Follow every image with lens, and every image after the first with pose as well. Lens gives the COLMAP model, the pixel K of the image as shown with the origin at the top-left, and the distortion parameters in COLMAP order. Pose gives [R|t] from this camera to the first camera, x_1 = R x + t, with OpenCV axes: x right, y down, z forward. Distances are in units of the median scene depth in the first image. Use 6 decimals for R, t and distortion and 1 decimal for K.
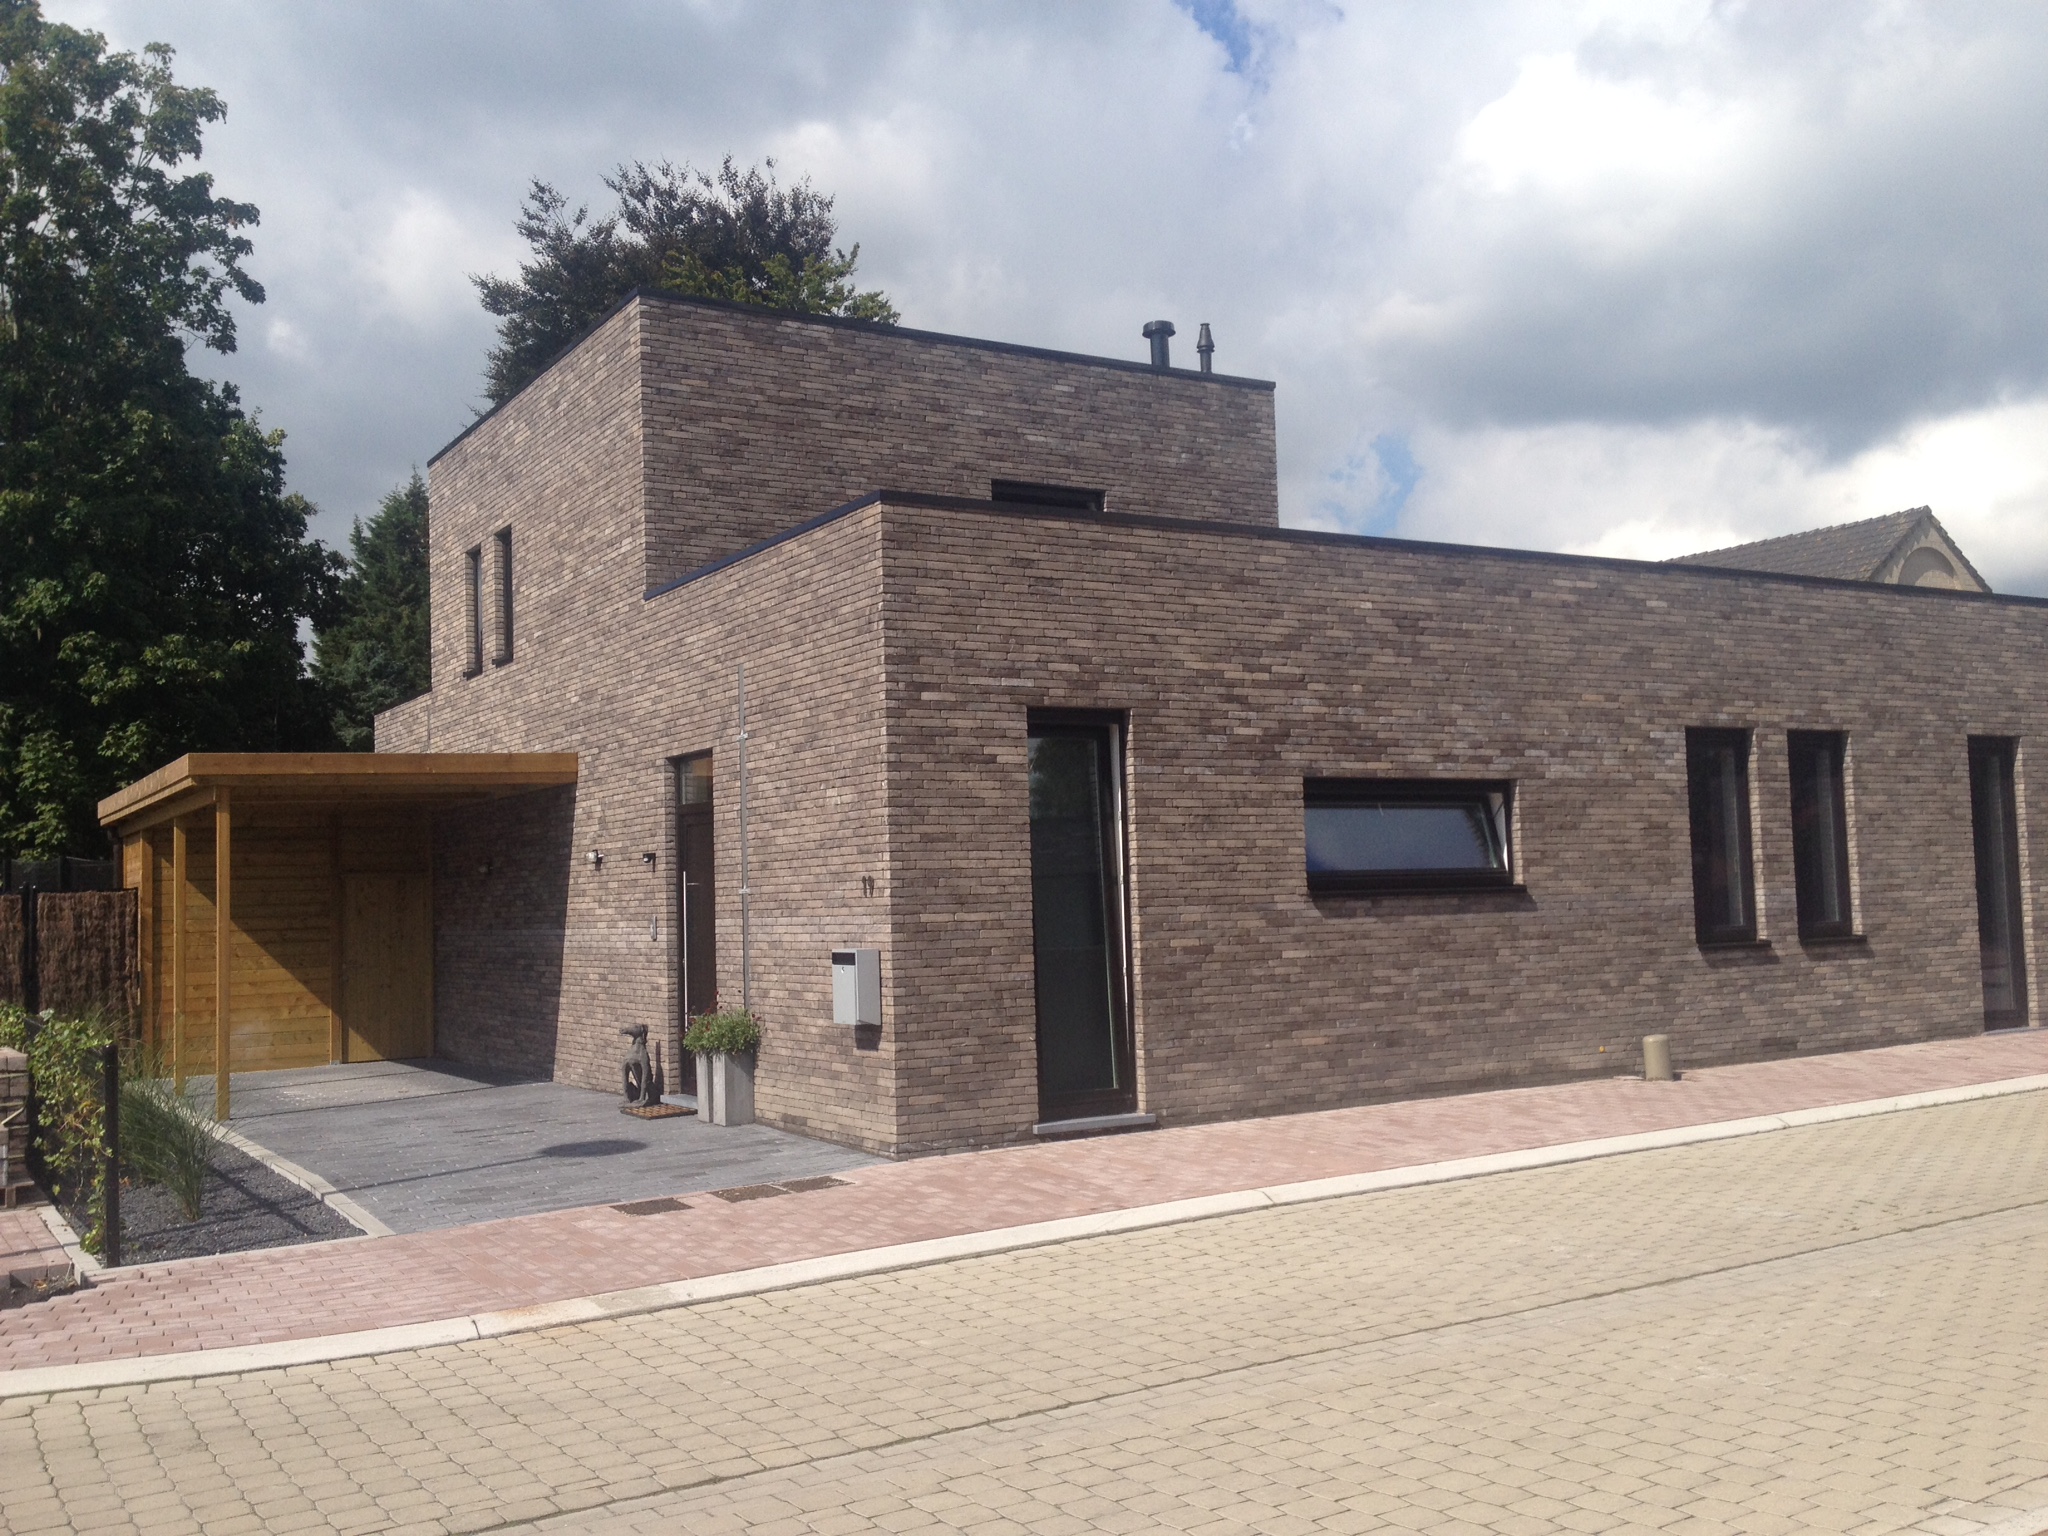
lens RADIAL K [[1888.6, 0, 1026.0], [0, 1888.6, 779.1], [0, 0, 1]] dist [0.143910, -0.321385]
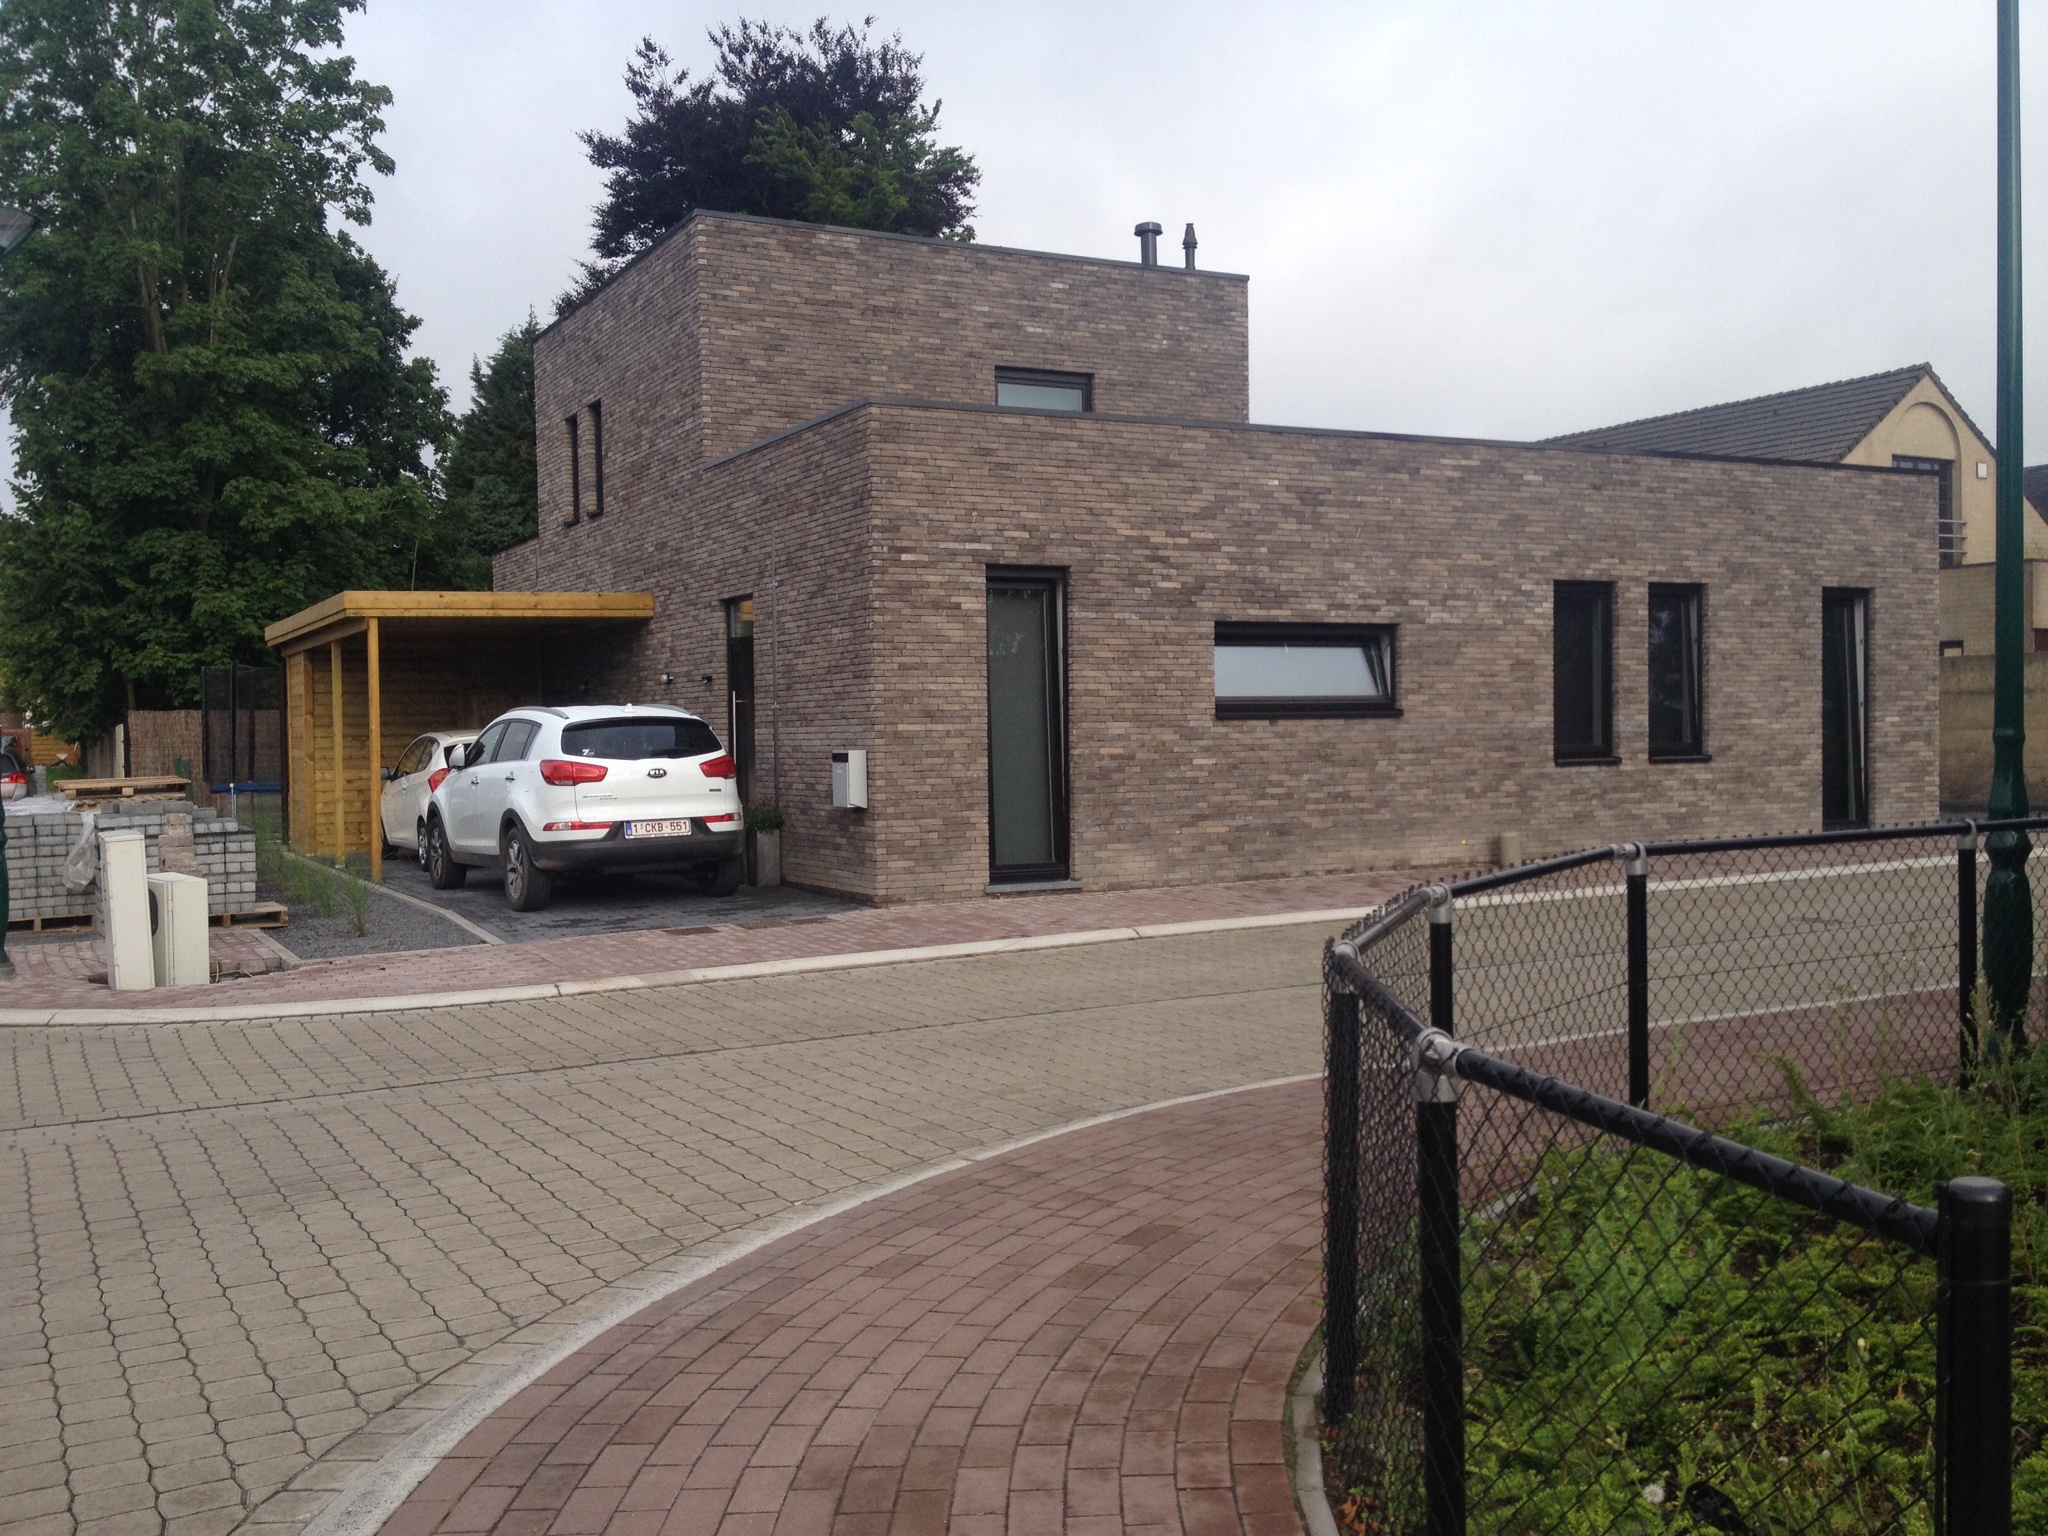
lens RADIAL K [[1872.3, 0, 1029.6], [0, 1872.3, 774.1], [0, 0, 1]] dist [0.153888, -0.327004]
pose [[0.998245, 0.014728, -0.057365, 0.081610], [-0.009659, 0.996103, 0.087671, -0.007041], [0.058433, -0.086963, 0.994496, -0.215747]]
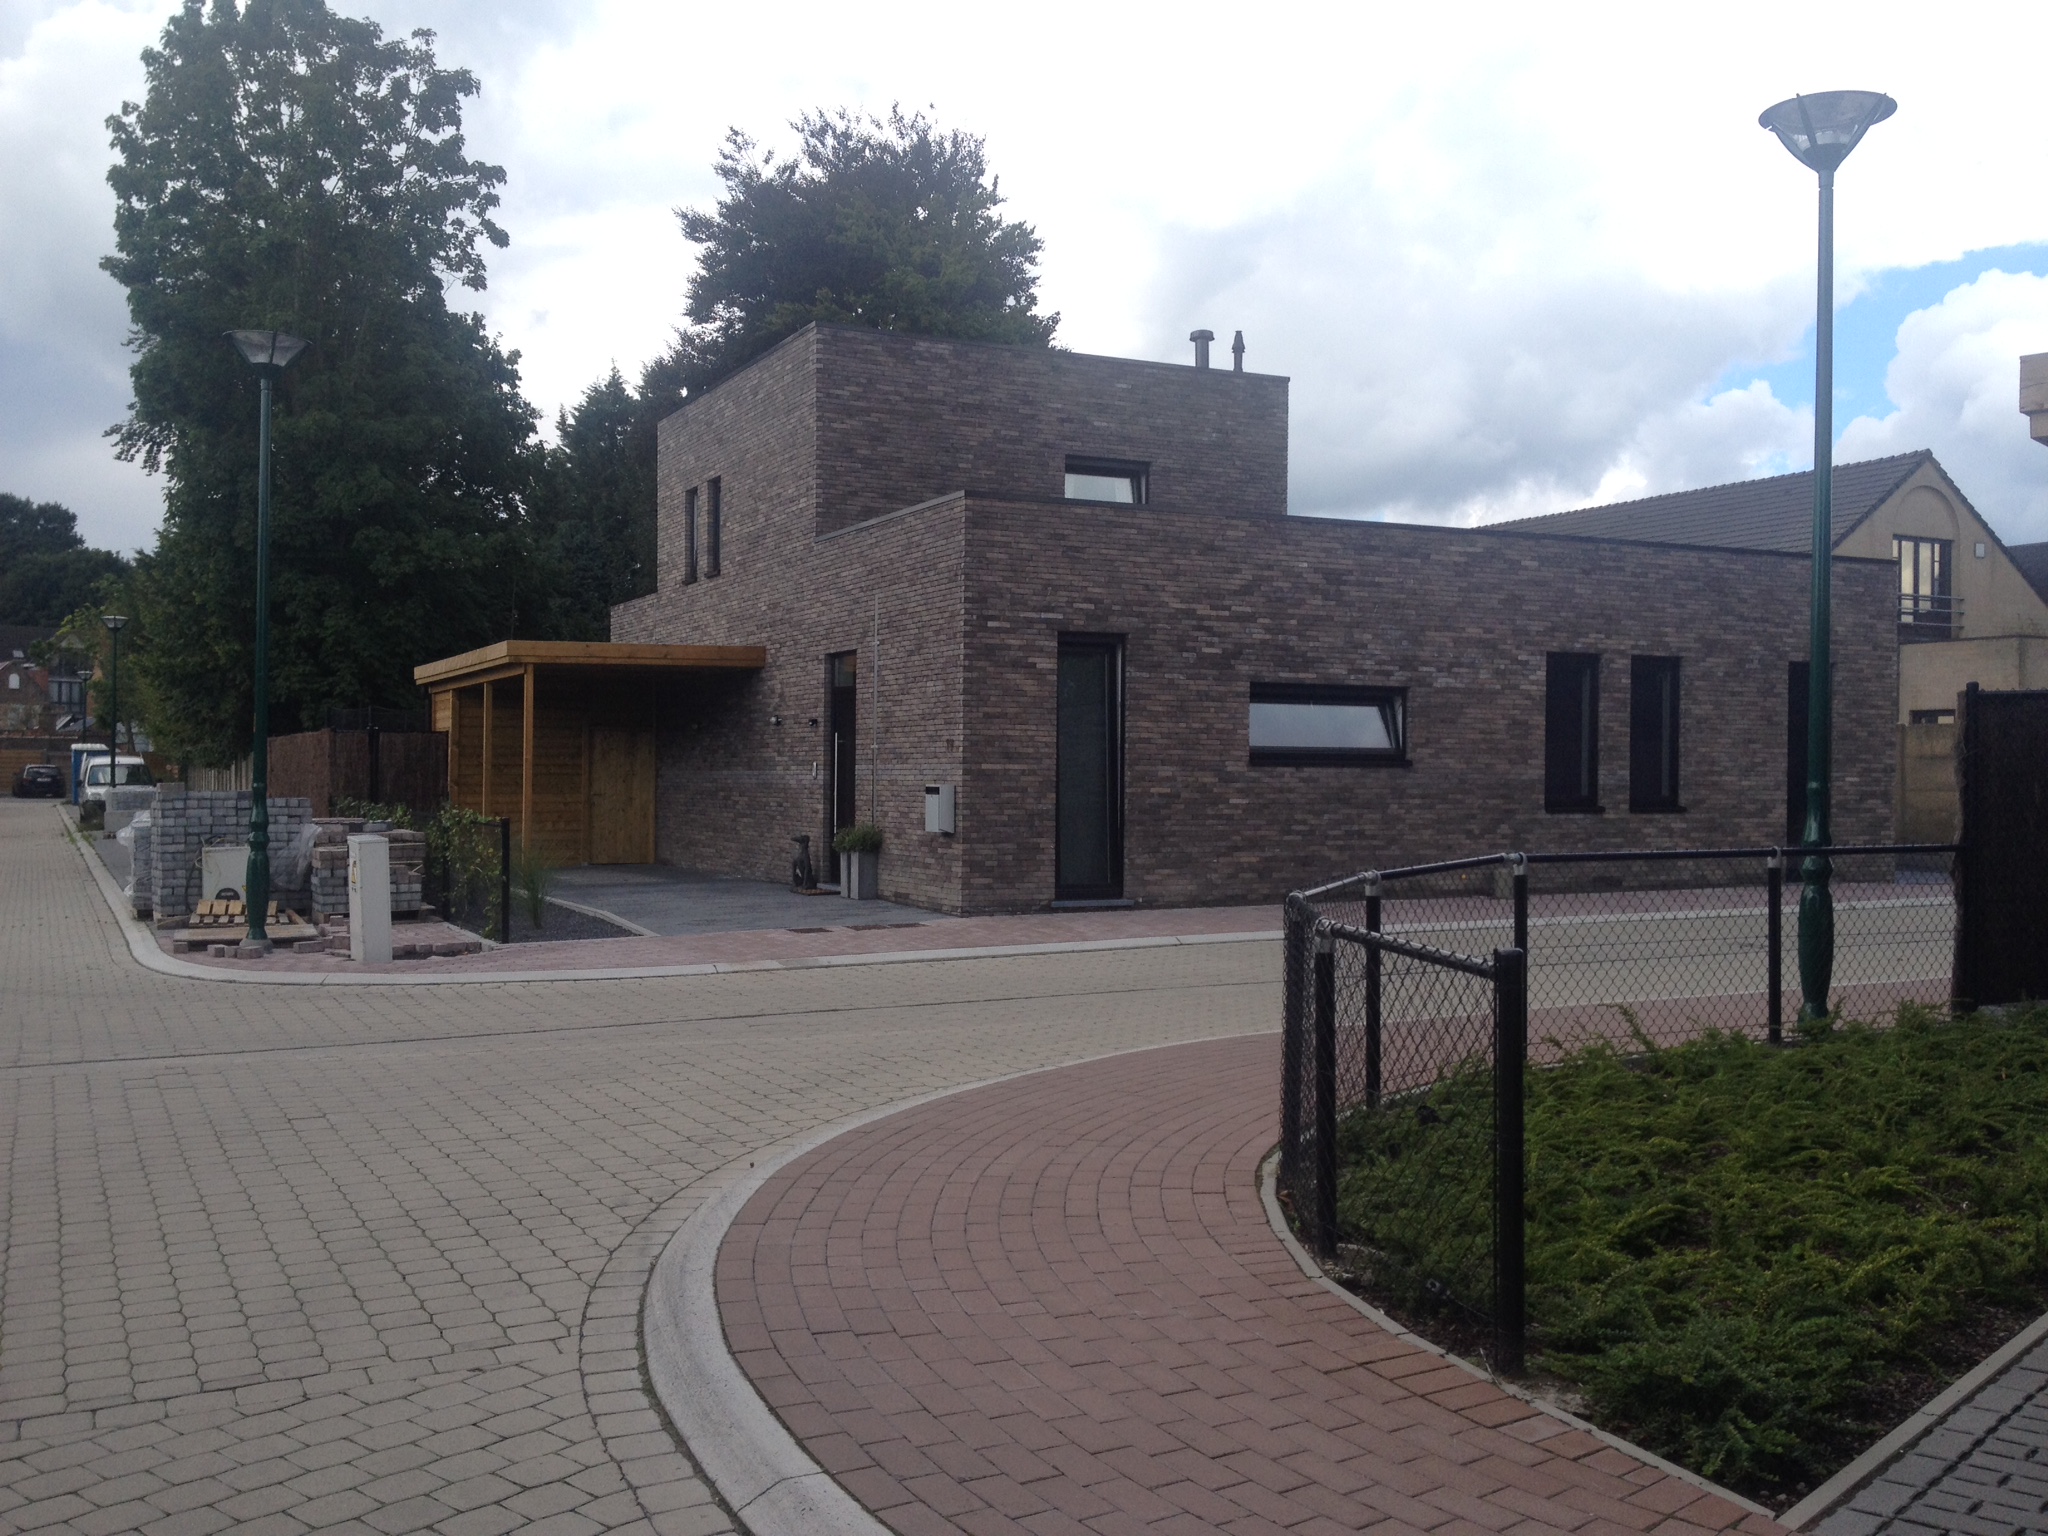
lens RADIAL K [[1872.3, 0, 1029.6], [0, 1872.3, 774.1], [0, 0, 1]] dist [0.153888, -0.327004]
pose [[0.996037, 0.035378, -0.081598, 0.081762], [-0.030106, 0.997433, 0.064962, -0.016507], [0.083687, -0.062248, 0.994546, -0.400326]]
